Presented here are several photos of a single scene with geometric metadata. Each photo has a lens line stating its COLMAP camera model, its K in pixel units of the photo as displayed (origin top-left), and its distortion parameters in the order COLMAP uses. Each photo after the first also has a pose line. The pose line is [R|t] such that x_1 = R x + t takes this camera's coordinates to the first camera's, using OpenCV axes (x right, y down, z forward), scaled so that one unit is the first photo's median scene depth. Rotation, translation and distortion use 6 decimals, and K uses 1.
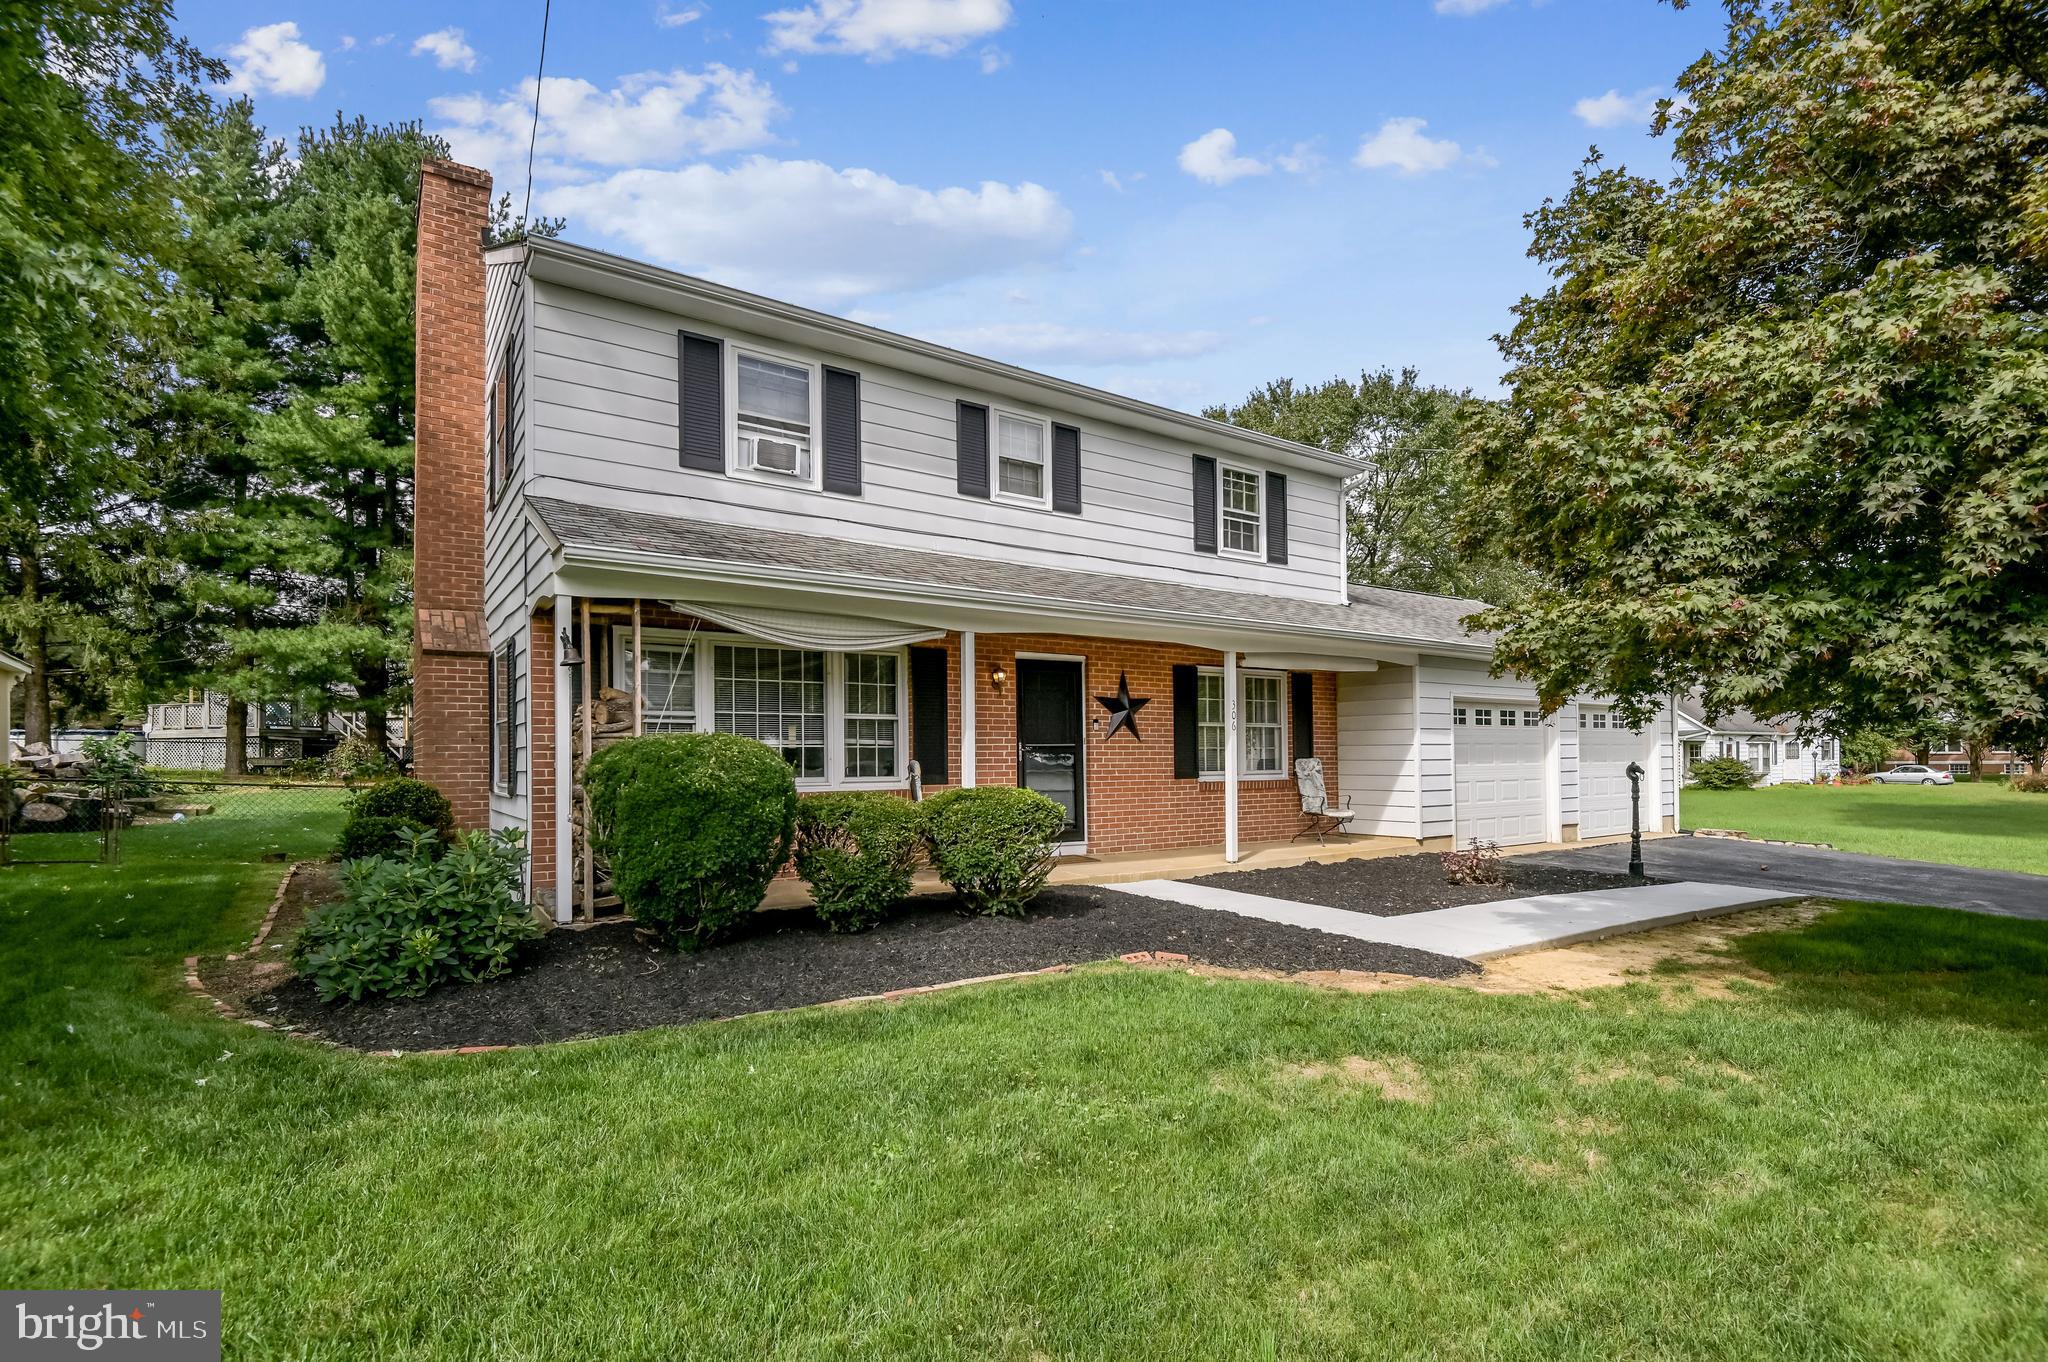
lens RADIAL K [[953.7, 0, 1019.0], [0, 953.7, 731.5], [0, 0, 1]] dist [-0.011265, -0.000347]
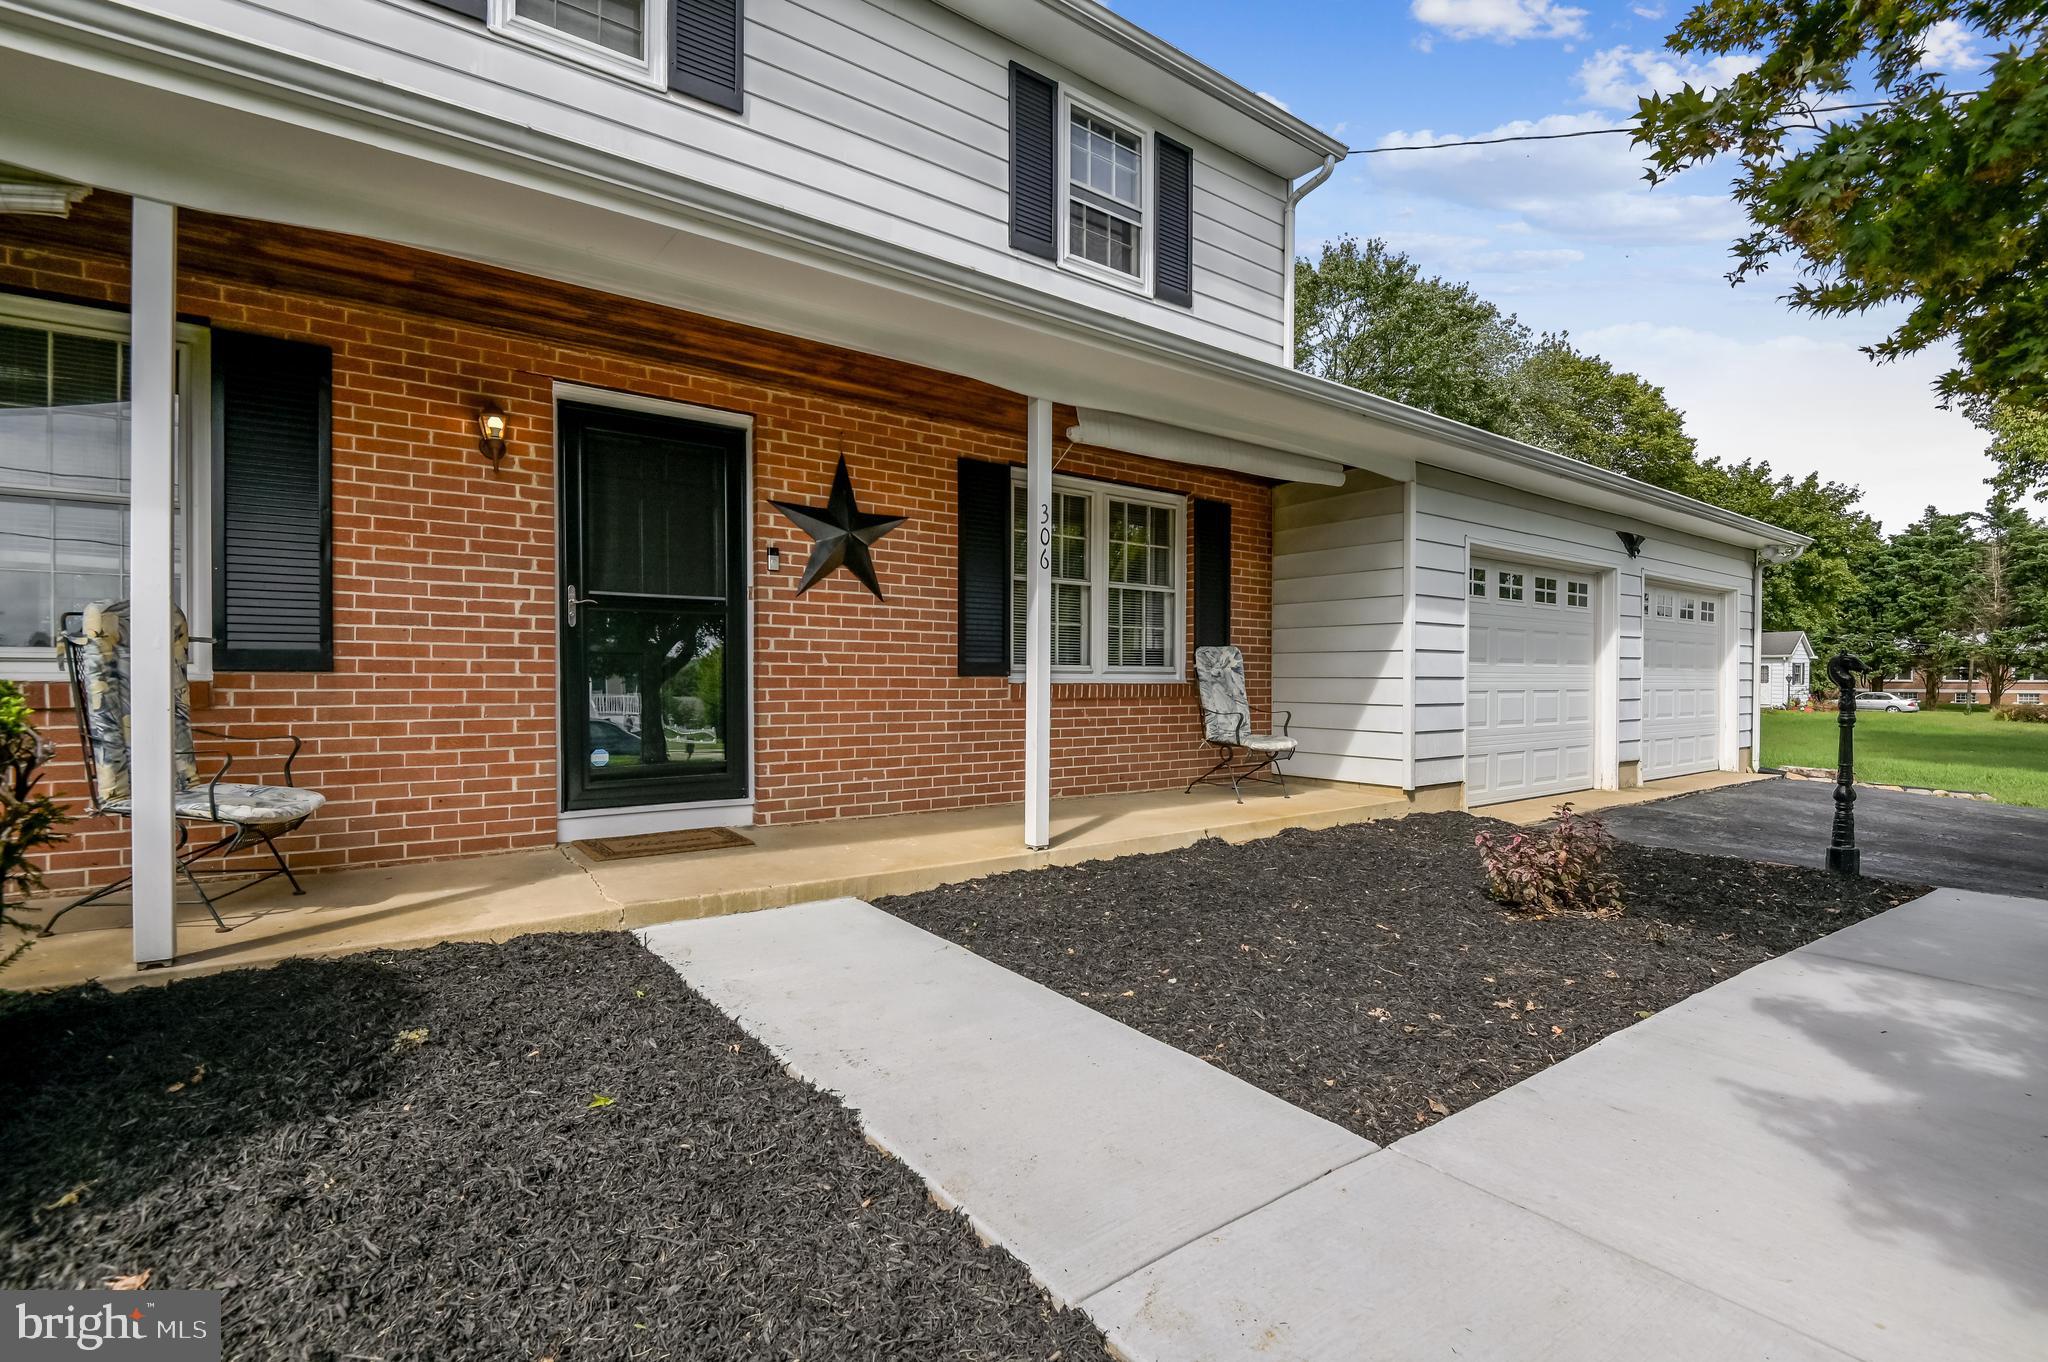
lens RADIAL K [[932.9, 0, 1024.0], [0, 932.9, 681.0], [0, 0, 1]] dist [0.000364, -0.000022]
pose [[0.998863, 0.011899, 0.046171, 0.188340], [-0.013353, 0.999420, 0.031314, 0.038675], [-0.045772, -0.031895, 0.998443, 0.522114]]
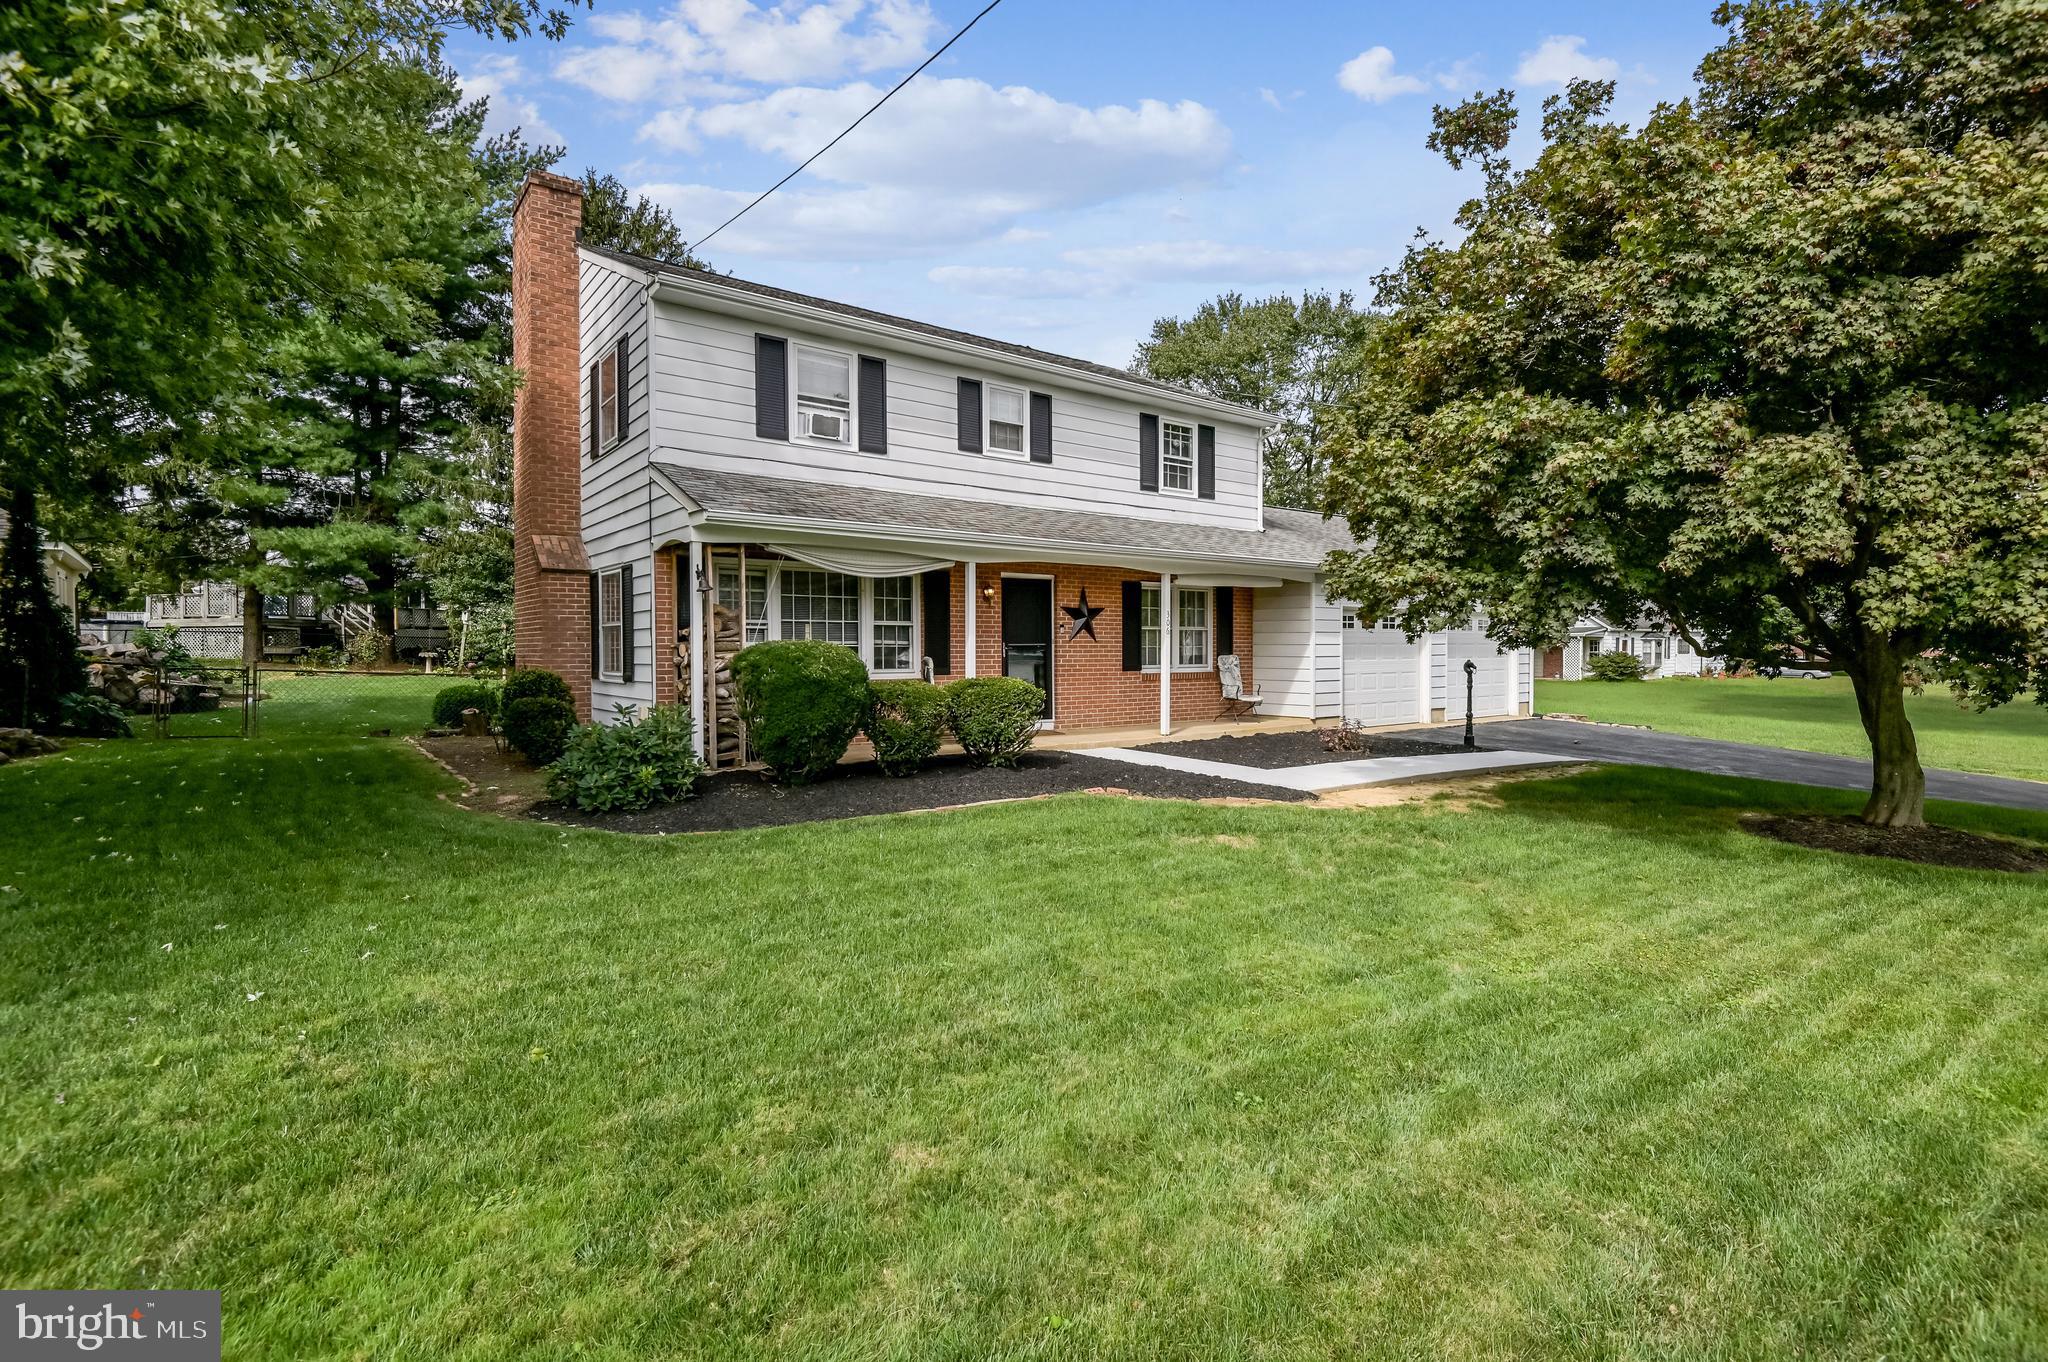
lens RADIAL K [[947.9, 0, 1028.7], [0, 947.9, 654.1], [0, 0, 1]] dist [-0.000067, 0.000007]
pose [[0.998217, 0.005307, 0.059447, -0.040295], [-0.007374, 0.999374, 0.034596, -0.016890], [-0.059226, -0.034973, 0.997632, -0.274530]]
